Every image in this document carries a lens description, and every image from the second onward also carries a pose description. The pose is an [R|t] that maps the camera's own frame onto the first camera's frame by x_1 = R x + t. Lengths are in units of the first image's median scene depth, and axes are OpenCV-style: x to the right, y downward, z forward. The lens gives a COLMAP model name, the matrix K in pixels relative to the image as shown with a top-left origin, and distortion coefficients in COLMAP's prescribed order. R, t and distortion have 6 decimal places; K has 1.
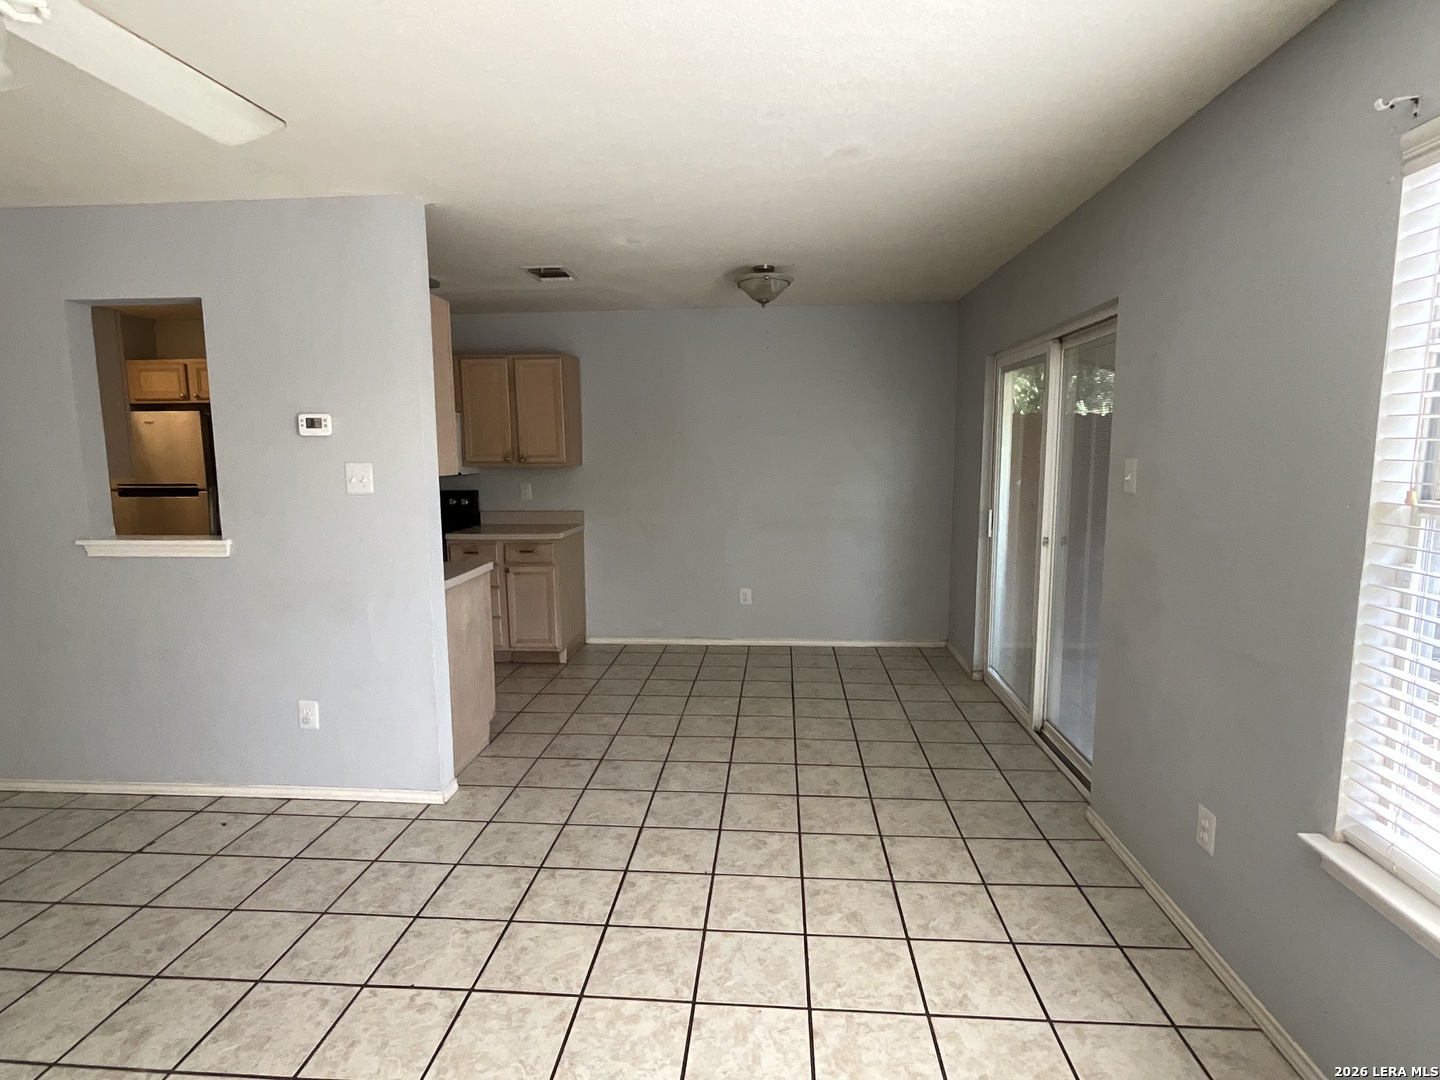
lens RADIAL K [[754.3, 0, 720.0], [0, 754.3, 540.0], [0, 0, 1]] dist [-0.002470, 0.000647]
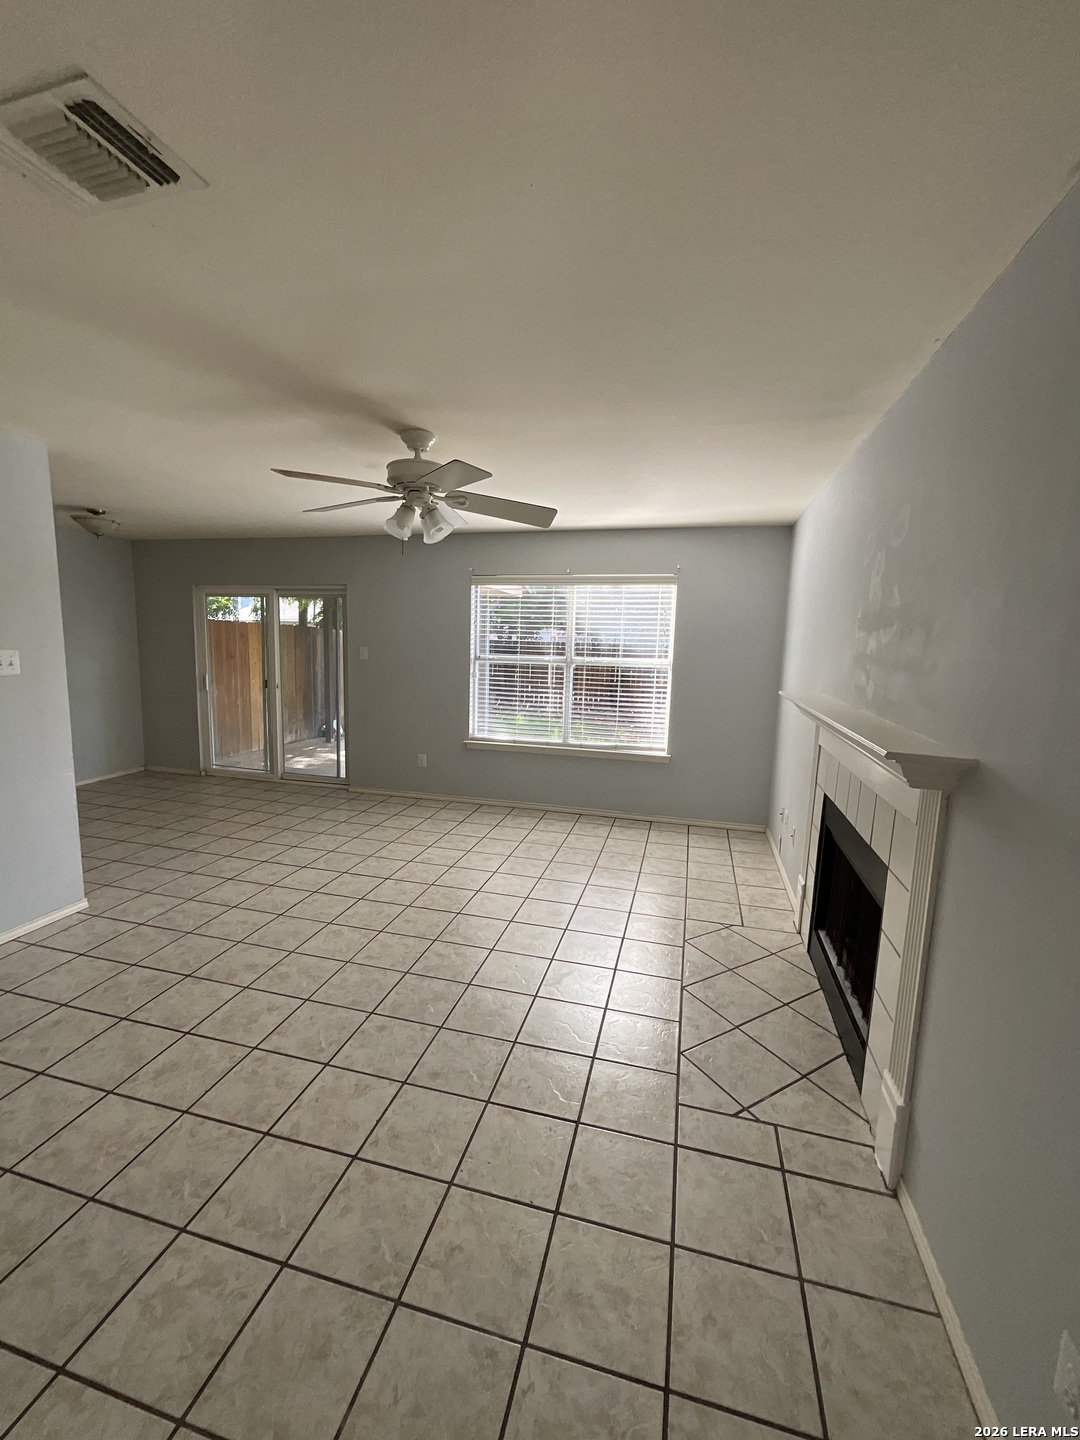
lens RADIAL K [[587.4, 0, 540.0], [0, 587.4, 720.0], [0, 0, 1]] dist [0.000616, -0.000025]
pose [[0.177440, -0.120811, 0.976688, -1.570659], [0.095801, 0.989843, 0.105033, -0.011353], [-0.979458, 0.074931, 0.187211, 0.002187]]
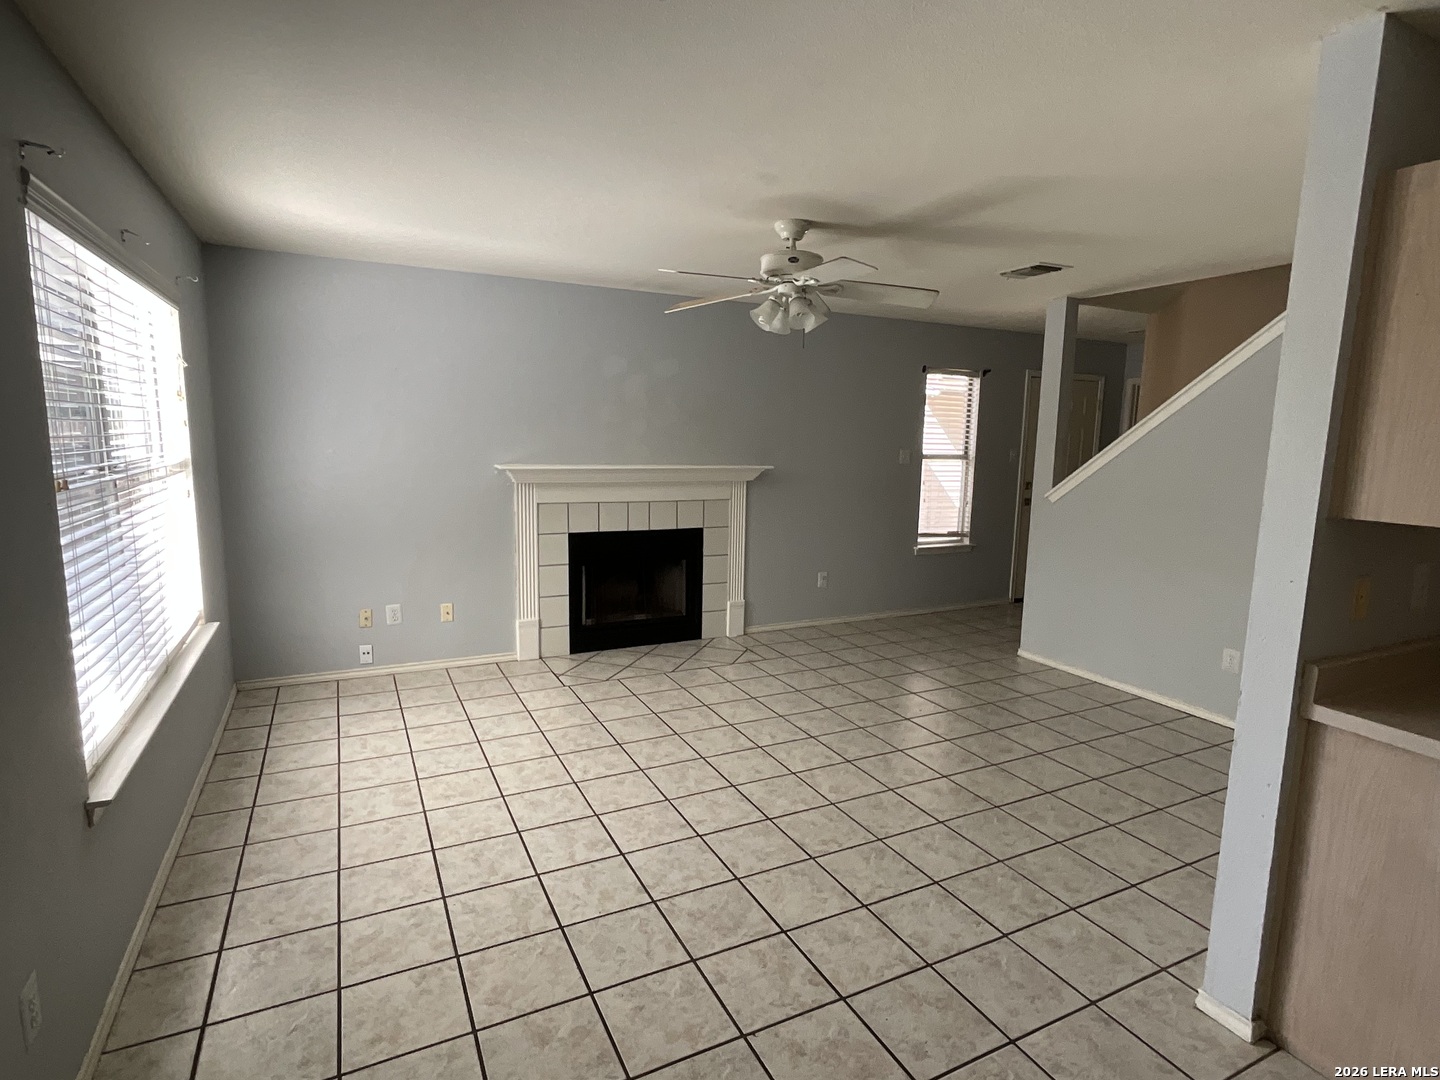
lens RADIAL K [[754.3, 0, 720.0], [0, 754.3, 540.0], [0, 0, 1]] dist [-0.002470, 0.000647]
pose [[-0.855851, 0.066511, -0.512929, 0.389145], [-0.077514, 0.964004, 0.254338, -0.229602], [0.511382, 0.257435, -0.819888, 1.603233]]
